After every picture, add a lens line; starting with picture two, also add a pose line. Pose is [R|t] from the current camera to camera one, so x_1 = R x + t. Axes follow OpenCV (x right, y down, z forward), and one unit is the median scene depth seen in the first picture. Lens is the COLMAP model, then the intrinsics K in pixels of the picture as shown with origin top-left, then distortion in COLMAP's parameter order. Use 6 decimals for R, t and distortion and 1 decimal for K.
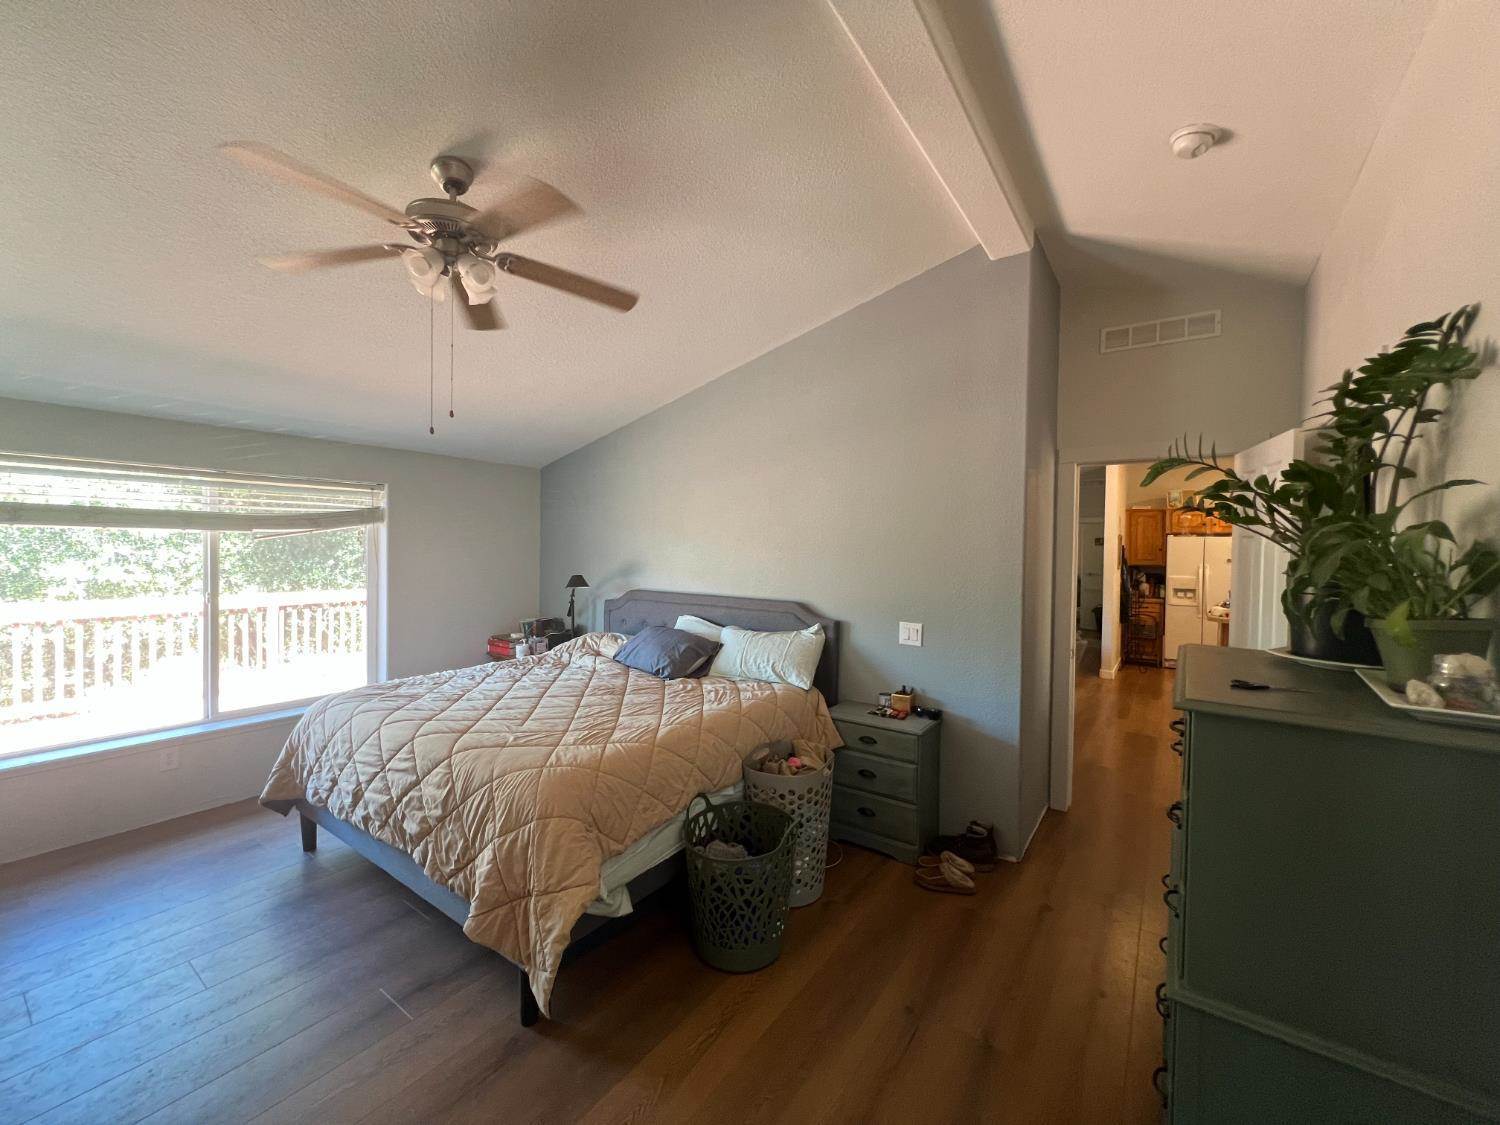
lens RADIAL K [[595.4, 0, 750.0], [0, 595.4, 562.5], [0, 0, 1]] dist [0.000356, 0.000313]
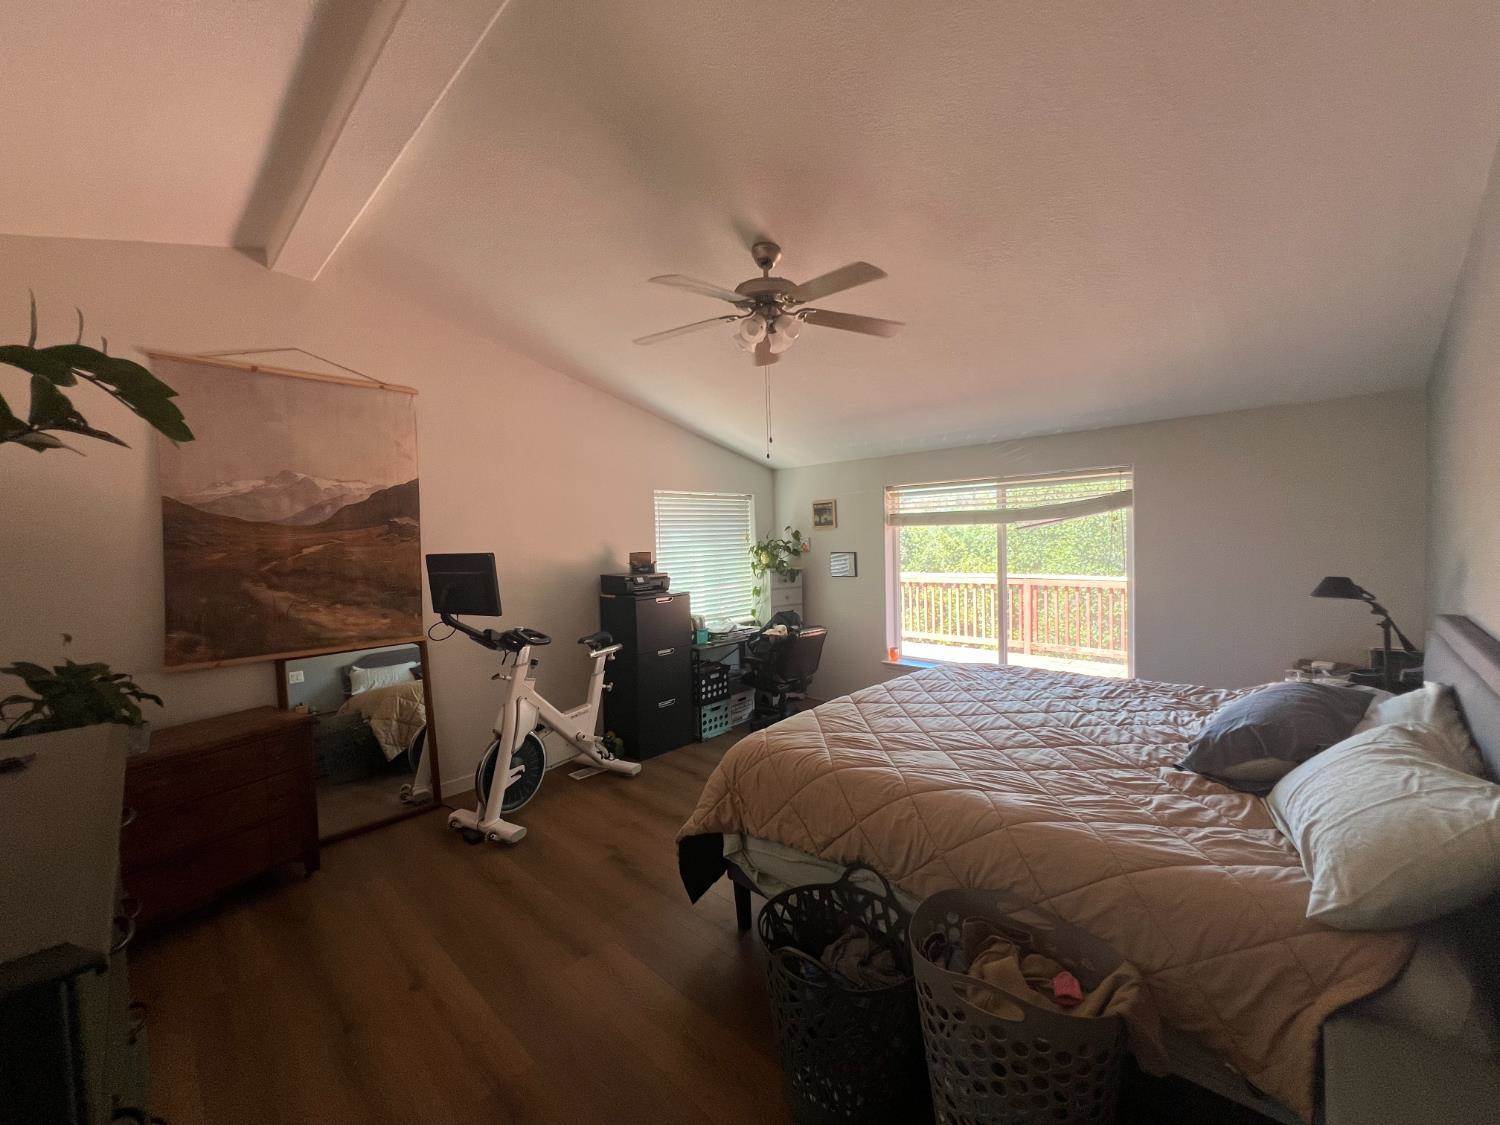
lens RADIAL K [[595.4, 0, 750.0], [0, 595.4, 562.5], [0, 0, 1]] dist [0.000356, 0.000313]
pose [[-0.136864, 0.034974, -0.989972, 0.588548], [0.001229, 0.999382, 0.035136, -0.020702], [0.990589, 0.003593, -0.136822, 0.837421]]
